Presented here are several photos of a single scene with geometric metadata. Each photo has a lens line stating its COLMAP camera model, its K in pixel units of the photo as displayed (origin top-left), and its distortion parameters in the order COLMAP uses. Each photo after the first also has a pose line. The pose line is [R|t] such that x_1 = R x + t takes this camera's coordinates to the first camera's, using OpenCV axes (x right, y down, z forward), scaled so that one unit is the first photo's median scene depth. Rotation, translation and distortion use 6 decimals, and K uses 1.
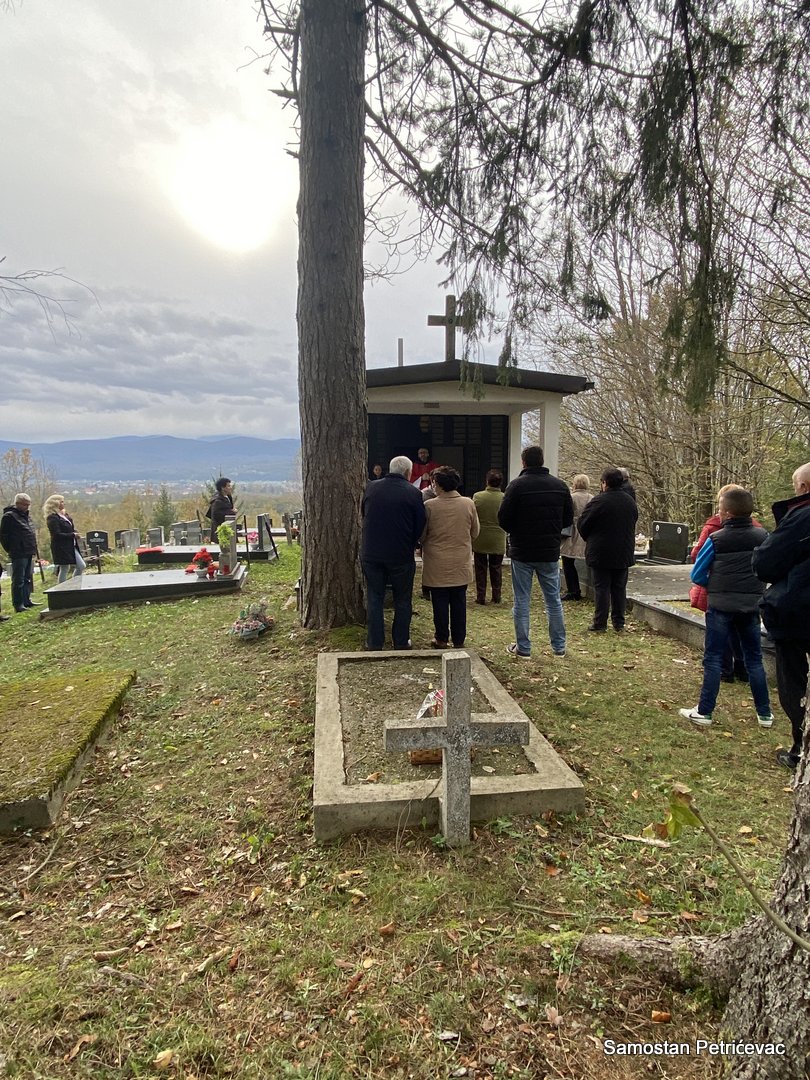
lens RADIAL K [[643.6, 0, 397.7], [0, 643.6, 535.8], [0, 0, 1]] dist [0.041253, -0.043625]
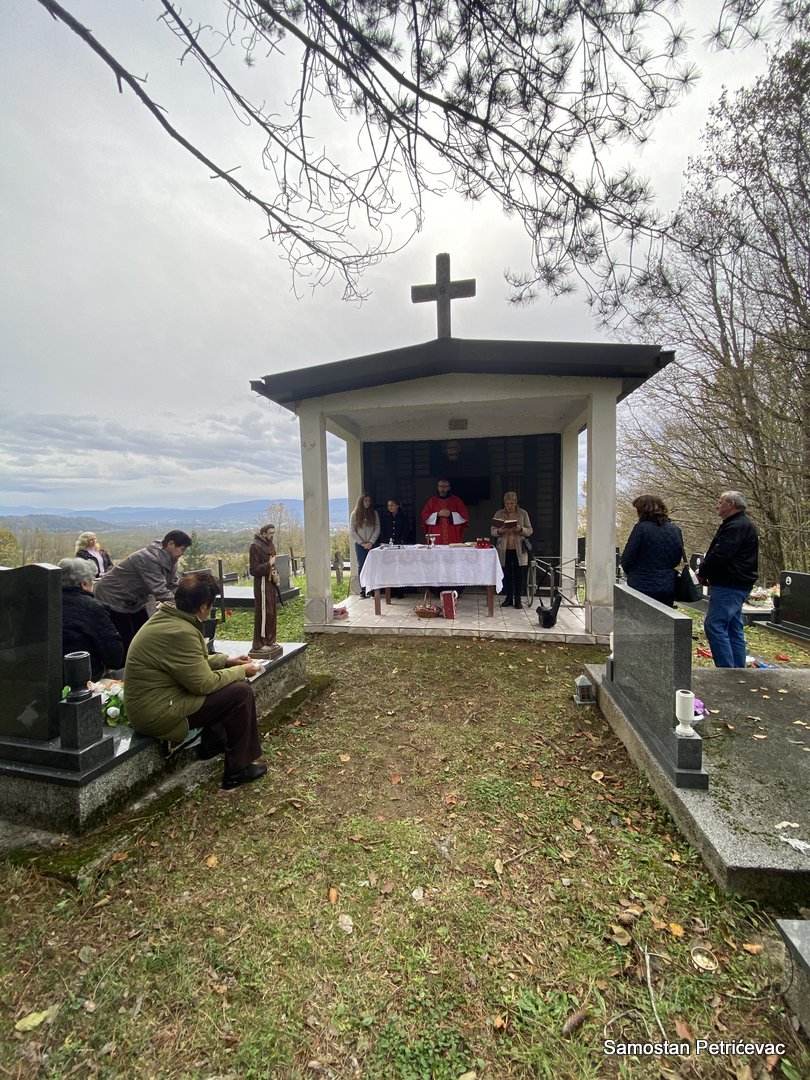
lens RADIAL K [[433.2, 0, 404.9], [0, 433.2, 541.2], [0, 0, 1]] dist [0.013592, -0.016611]
pose [[0.954401, 0.001908, -0.298522, 0.193985], [-0.013044, 0.999291, -0.035313, -0.044067], [0.298243, 0.037597, 0.953749, 0.572697]]
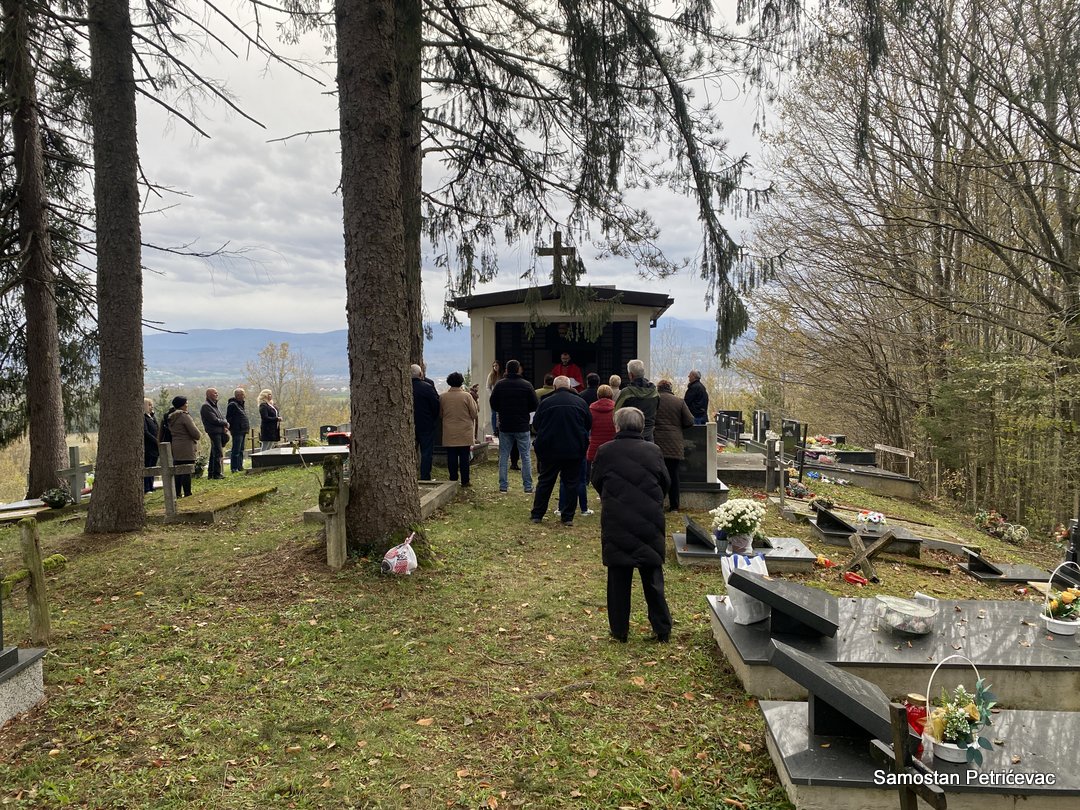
lens RADIAL K [[821.5, 0, 533.4], [0, 821.5, 402.6], [0, 0, 1]] dist [0.029778, -0.029974]
pose [[0.972563, 0.010420, -0.232406, 0.427614], [-0.022664, 0.998488, -0.050075, 0.038062], [0.231533, 0.053969, 0.971329, -0.550606]]
